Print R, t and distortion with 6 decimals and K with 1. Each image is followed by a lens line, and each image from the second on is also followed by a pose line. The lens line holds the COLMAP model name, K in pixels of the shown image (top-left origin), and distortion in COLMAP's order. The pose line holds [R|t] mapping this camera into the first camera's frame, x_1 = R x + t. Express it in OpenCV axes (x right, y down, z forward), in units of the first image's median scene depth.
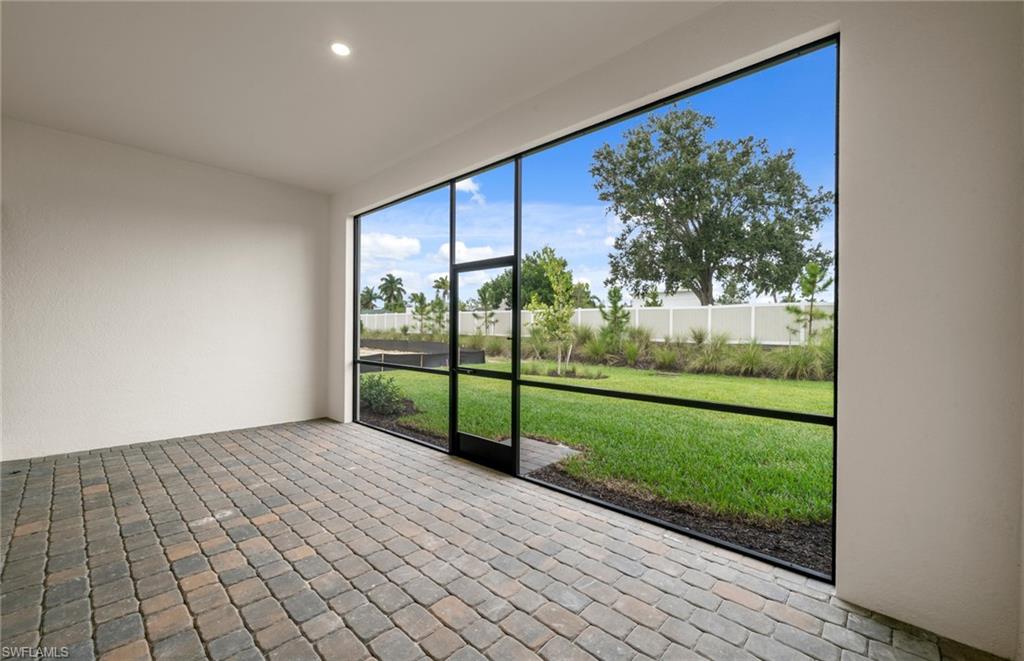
lens RADIAL K [[415.7, 0, 508.3], [0, 415.7, 332.9], [0, 0, 1]] dist [-0.002755, -0.000148]
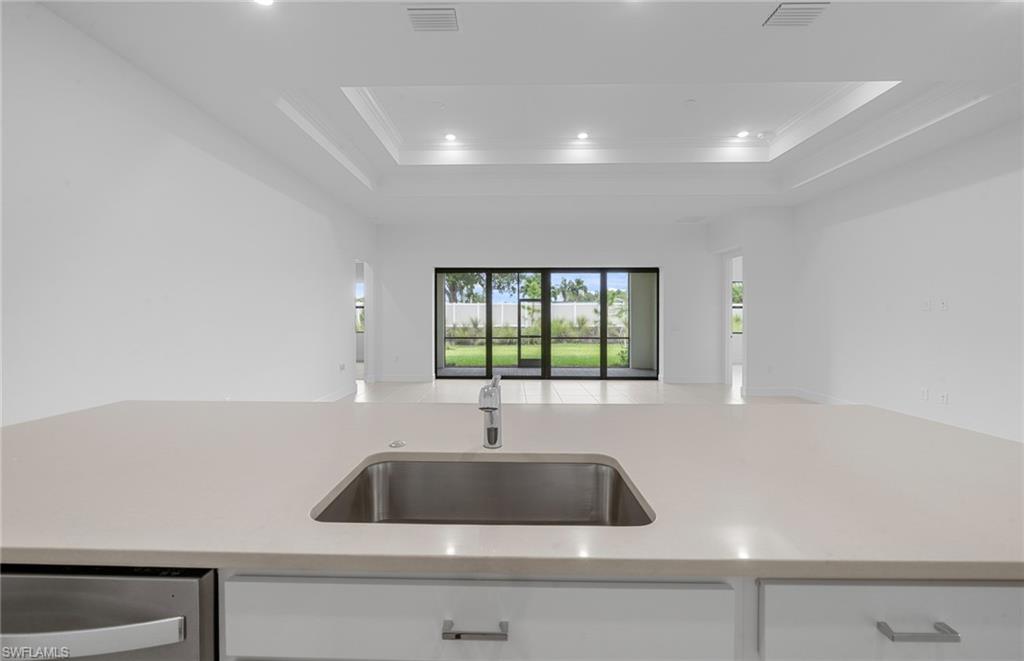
lens RADIAL K [[397.8, 0, 510.8], [0, 397.8, 329.6], [0, 0, 1]] dist [-0.003532, -0.000158]
pose [[0.741117, -0.028616, 0.670766, -0.430680], [0.012432, 0.999505, 0.028905, -0.007652], [-0.671261, -0.013083, 0.741106, -0.202392]]
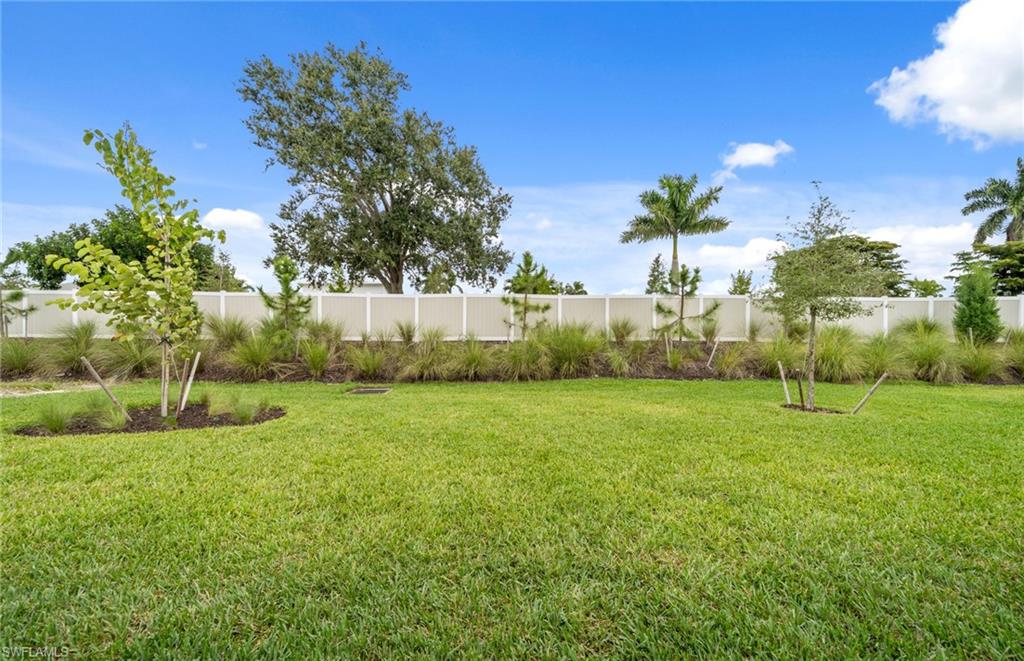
lens RADIAL K [[415.7, 0, 513.4], [0, 415.7, 332.2], [0, 0, 1]] dist [-0.002755, -0.000148]
pose [[0.717996, -0.011929, 0.695945, 0.058740], [0.011300, 0.999921, 0.005481, 0.005375], [-0.695955, 0.003929, 0.718075, 0.287283]]
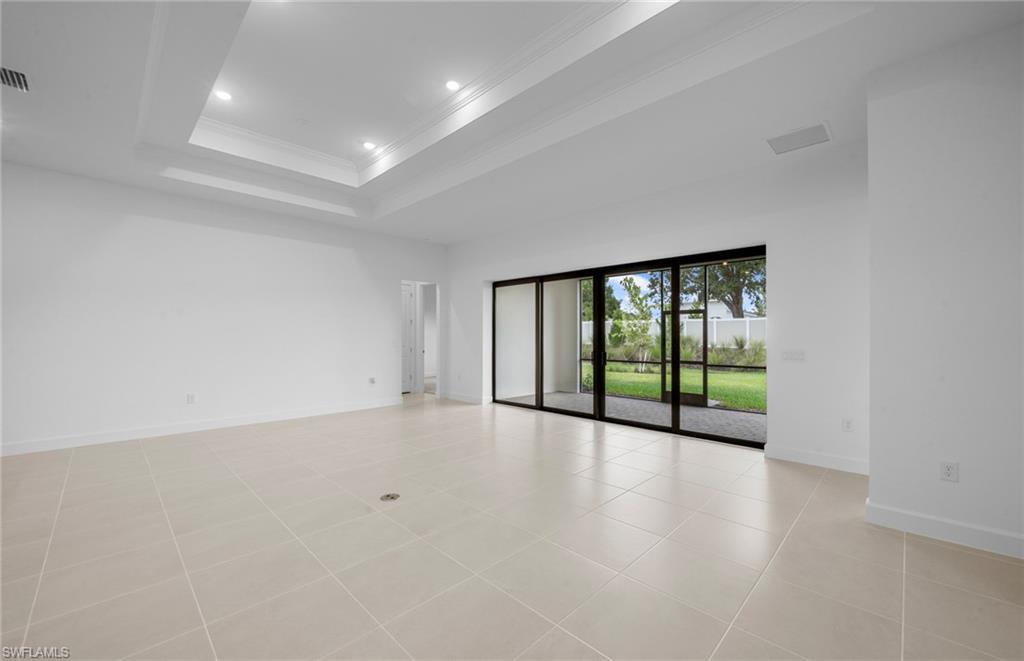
lens RADIAL K [[397.8, 0, 505.5], [0, 397.8, 346.2], [0, 0, 1]] dist [-0.003532, -0.000158]
pose [[0.998723, -0.009103, -0.049690, -0.184108], [0.009840, 0.999845, 0.014600, -0.005681], [0.049549, -0.015070, 0.998658, -0.230565]]
